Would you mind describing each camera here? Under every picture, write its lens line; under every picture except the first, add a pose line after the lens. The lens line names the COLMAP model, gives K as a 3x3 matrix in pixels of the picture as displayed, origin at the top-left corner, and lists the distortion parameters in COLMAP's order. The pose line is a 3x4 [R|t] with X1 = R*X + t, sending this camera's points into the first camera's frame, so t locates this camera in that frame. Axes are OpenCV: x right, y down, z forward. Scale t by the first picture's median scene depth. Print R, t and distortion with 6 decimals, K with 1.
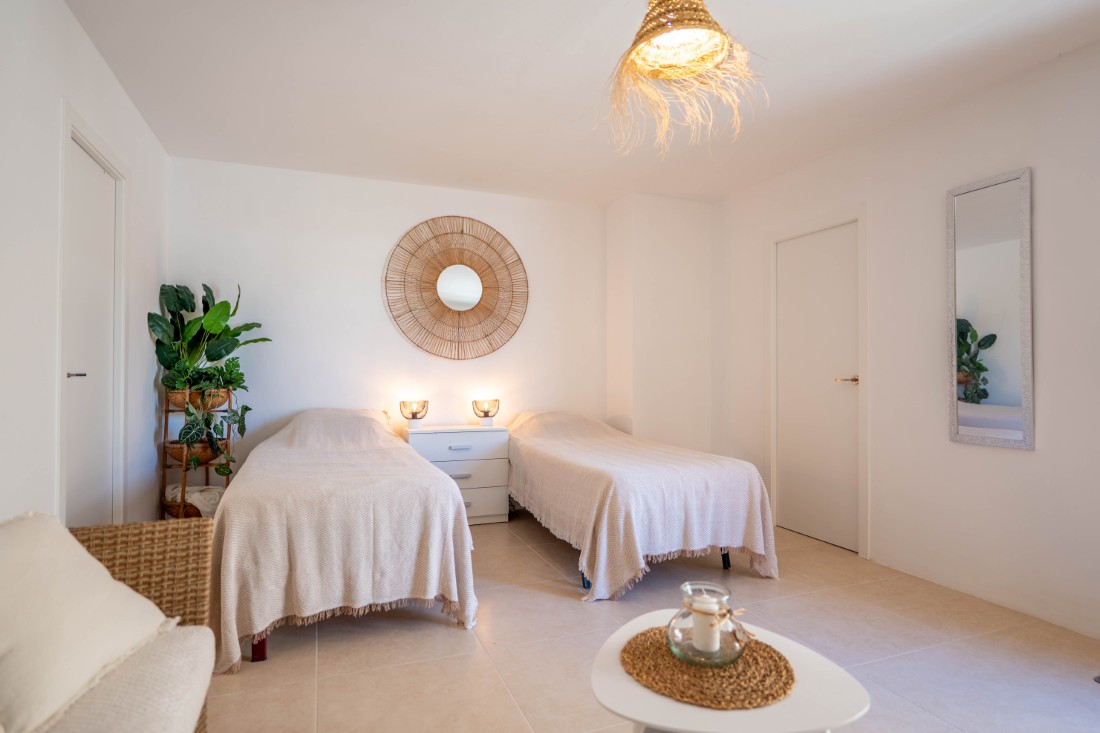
lens RADIAL K [[585.9, 0, 563.1], [0, 585.9, 369.1], [0, 0, 1]] dist [-0.004076, 0.002763]
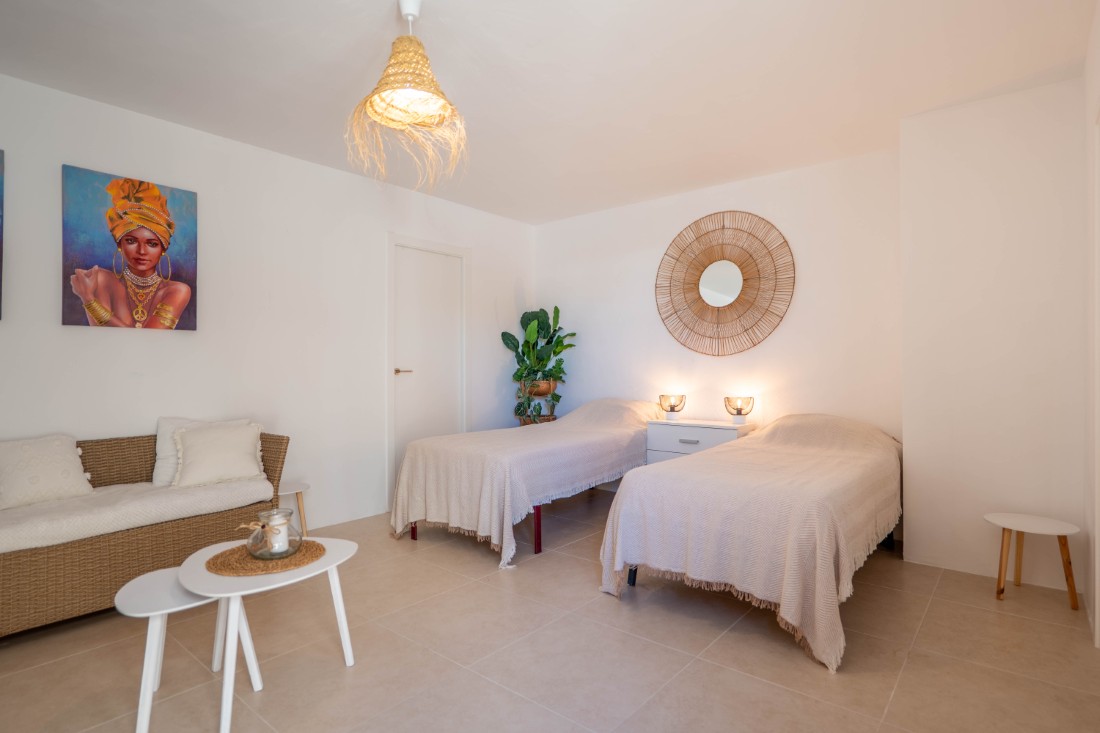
lens RADIAL K [[585.9, 0, 563.1], [0, 585.9, 369.1], [0, 0, 1]] dist [-0.004076, 0.002763]
pose [[0.471104, -0.006324, -0.882055, 0.591185], [0.004859, 0.999978, -0.004574, 0.010168], [0.882064, -0.002131, 0.471124, 0.301162]]
